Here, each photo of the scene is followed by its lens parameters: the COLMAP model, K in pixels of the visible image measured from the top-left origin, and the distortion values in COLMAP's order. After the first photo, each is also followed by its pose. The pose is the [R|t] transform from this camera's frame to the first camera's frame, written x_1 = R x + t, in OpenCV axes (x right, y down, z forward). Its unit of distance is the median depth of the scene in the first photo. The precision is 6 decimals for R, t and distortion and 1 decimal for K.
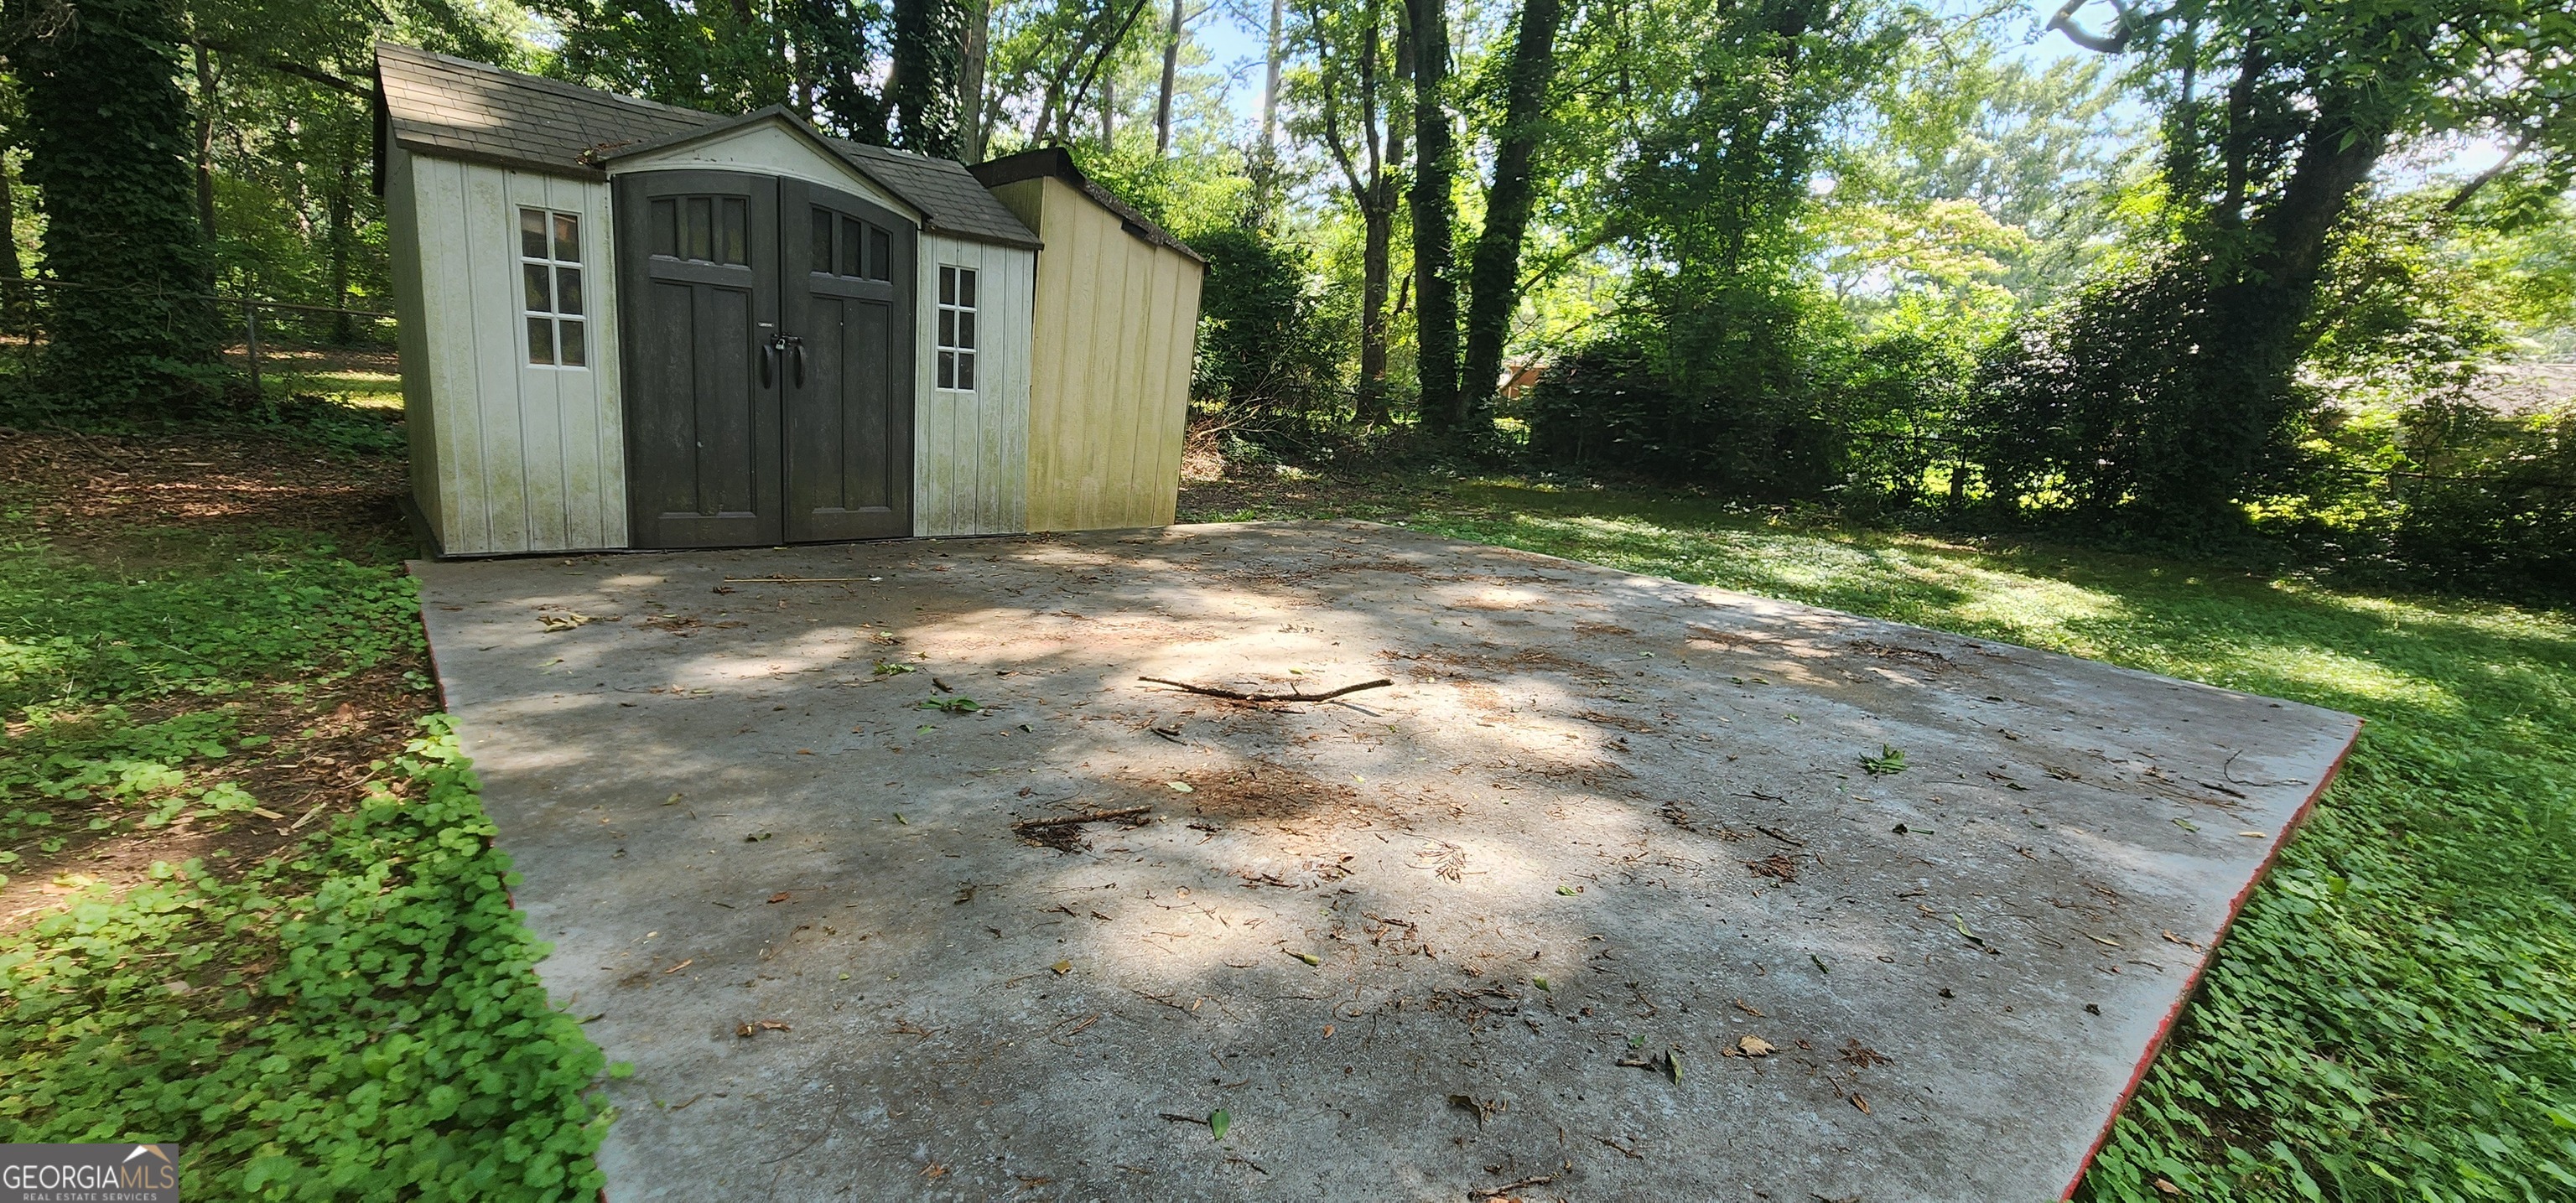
lens RADIAL K [[1068.8, 0, 1299.3], [0, 1068.8, 593.6], [0, 0, 1]] dist [-0.003517, -0.000272]
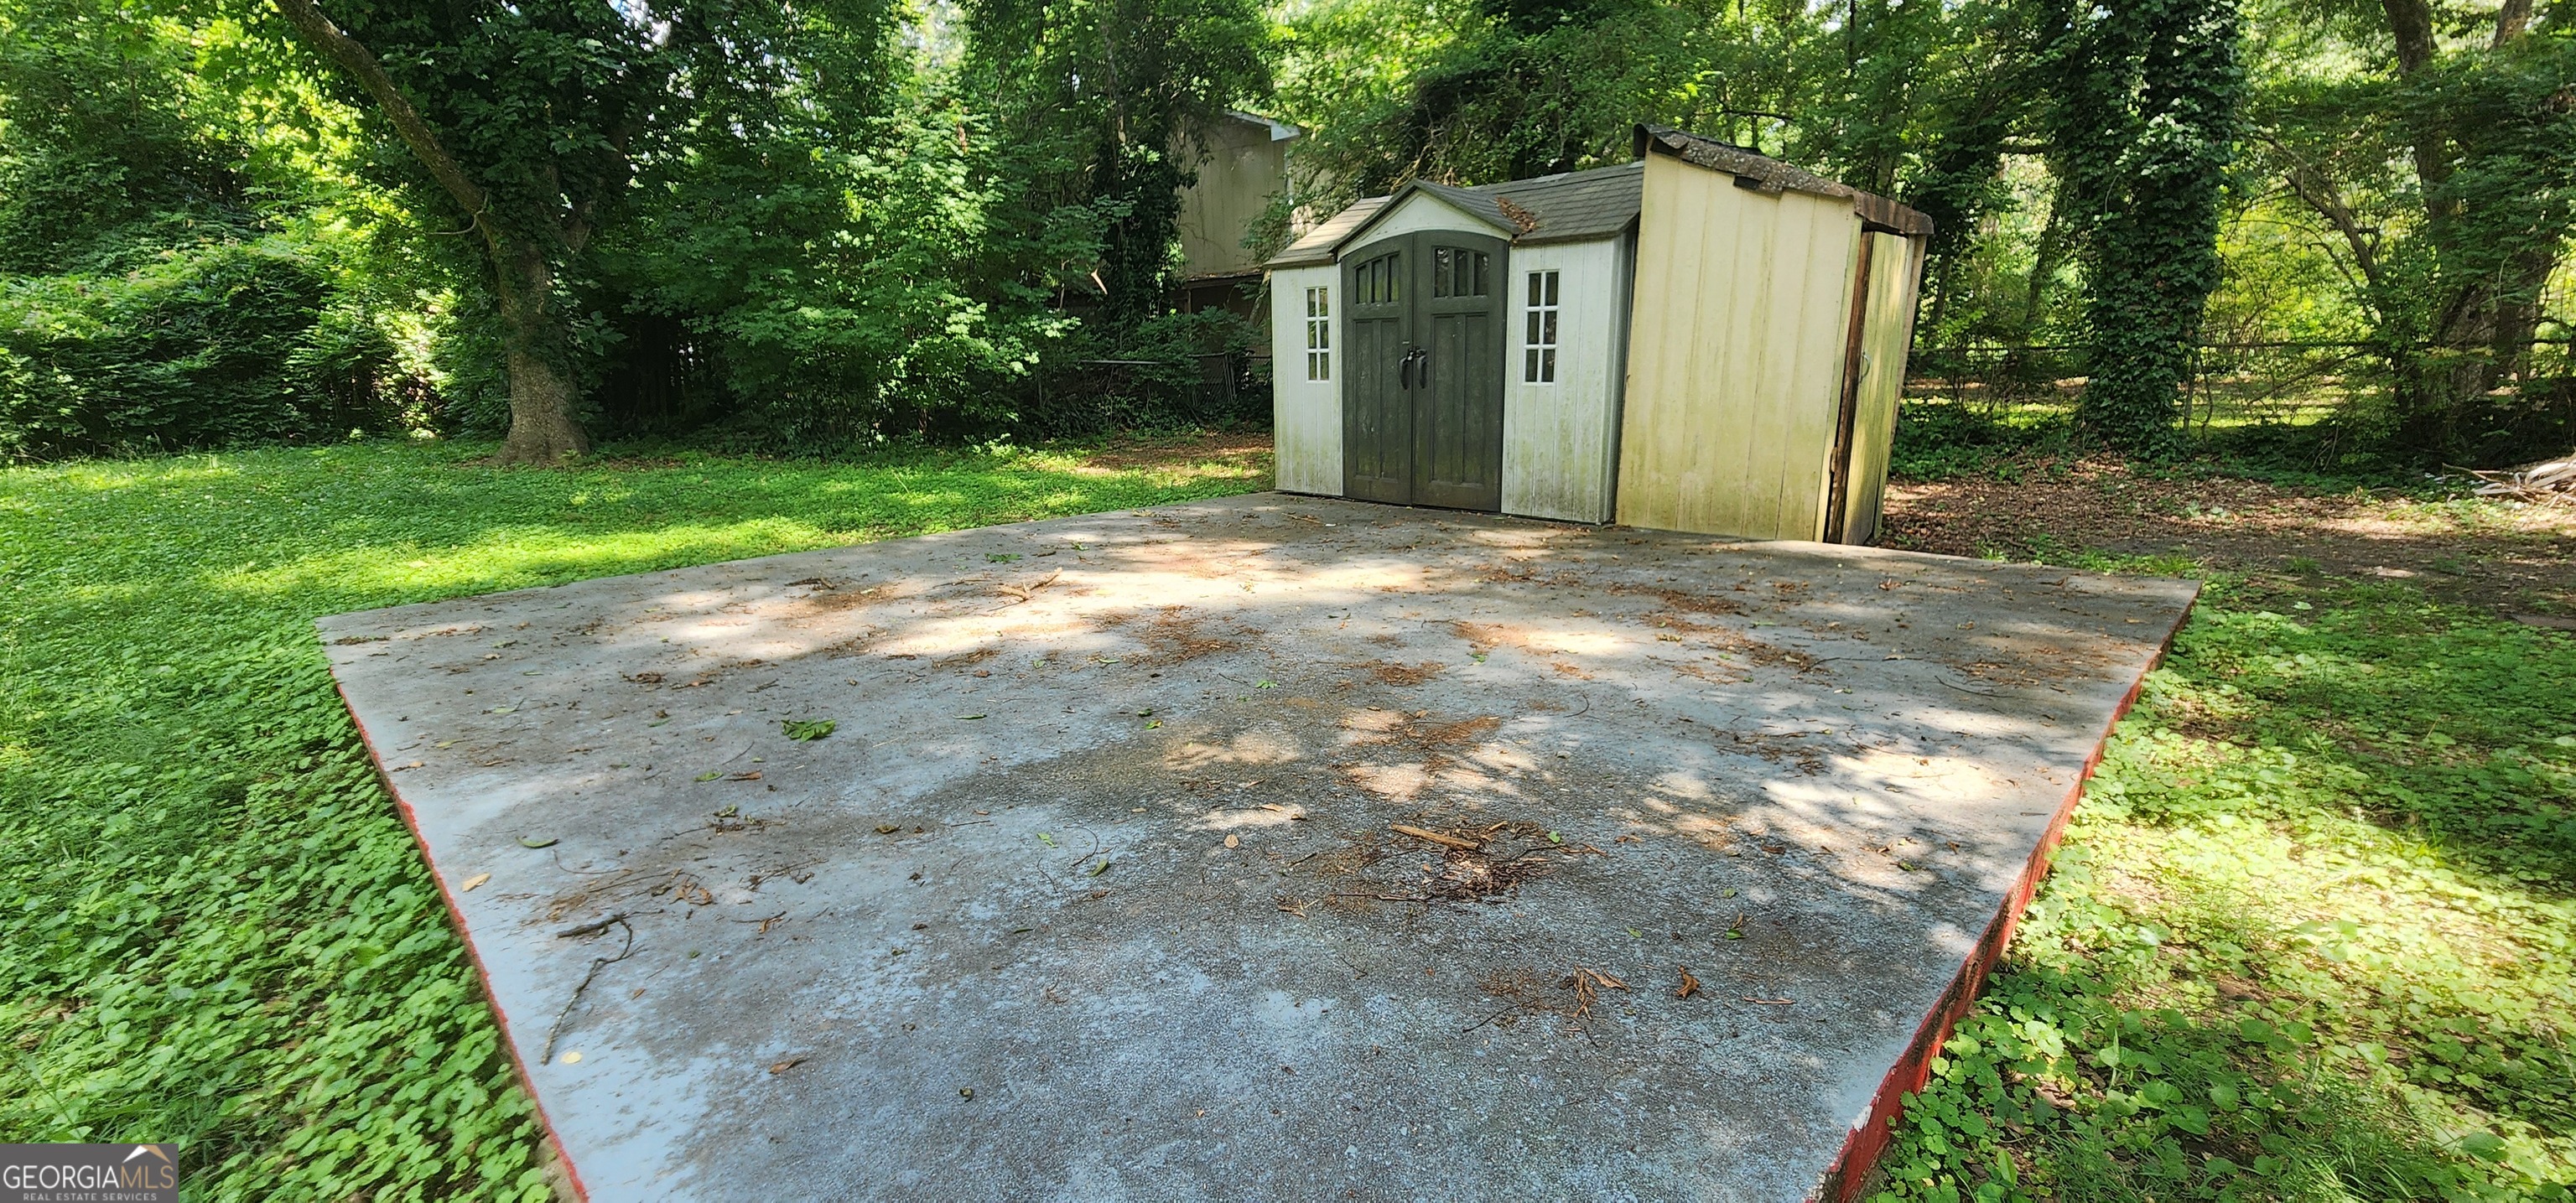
lens RADIAL K [[1068.8, 0, 1299.3], [0, 1068.8, 593.6], [0, 0, 1]] dist [-0.003517, -0.000272]
pose [[0.069177, 0.140774, -0.987622, 0.867859], [-0.171262, 0.976972, 0.127260, -0.086601], [0.982794, 0.160338, 0.091693, 0.774832]]
